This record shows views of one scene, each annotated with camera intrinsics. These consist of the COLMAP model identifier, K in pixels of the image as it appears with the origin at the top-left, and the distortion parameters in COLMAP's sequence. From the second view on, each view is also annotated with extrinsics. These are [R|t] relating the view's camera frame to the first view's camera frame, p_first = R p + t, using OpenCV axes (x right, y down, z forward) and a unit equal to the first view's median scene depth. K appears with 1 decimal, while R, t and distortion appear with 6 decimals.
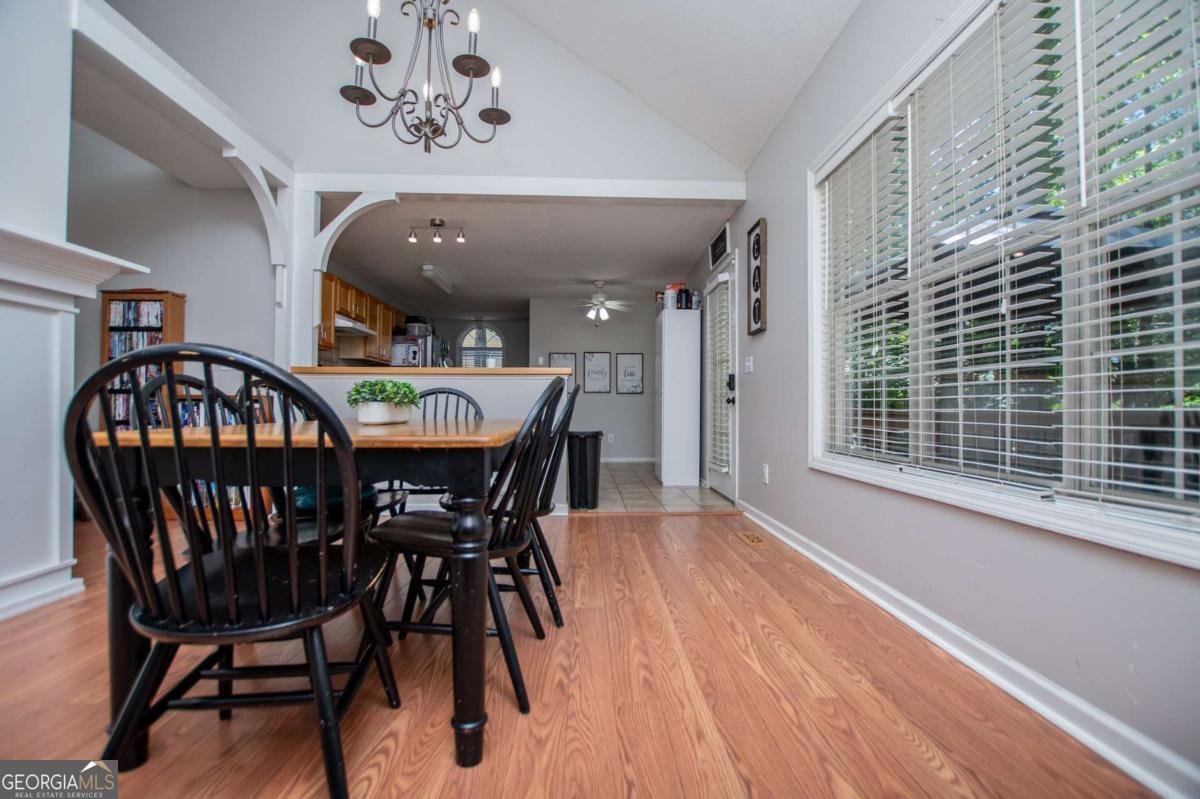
lens RADIAL K [[534.5, 0, 606.9], [0, 534.5, 403.8], [0, 0, 1]] dist [-0.029050, 0.001429]
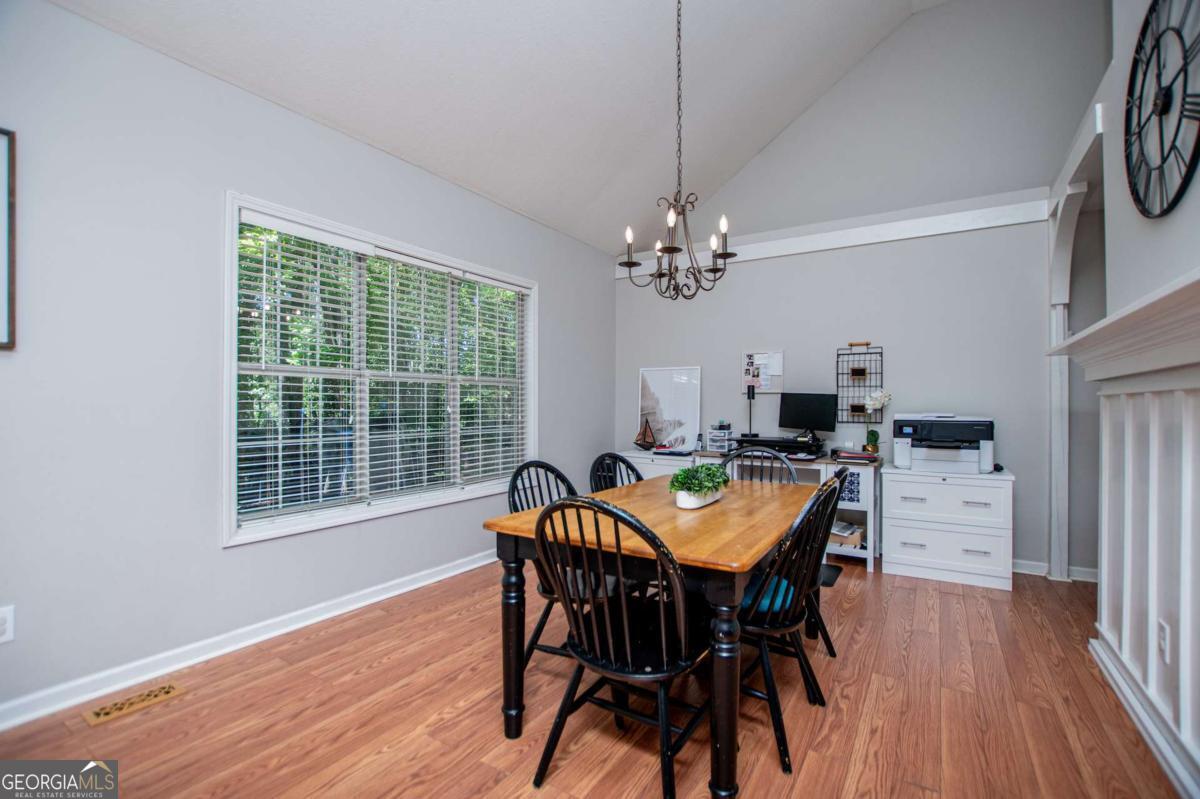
lens RADIAL K [[534.5, 0, 603.1], [0, 534.5, 399.3], [0, 0, 1]] dist [-0.029050, 0.001429]
pose [[-0.820593, -0.001804, 0.571510, -0.872577], [-0.008557, 0.999922, -0.009130, -0.166112], [-0.571449, -0.012382, -0.820544, 2.007942]]
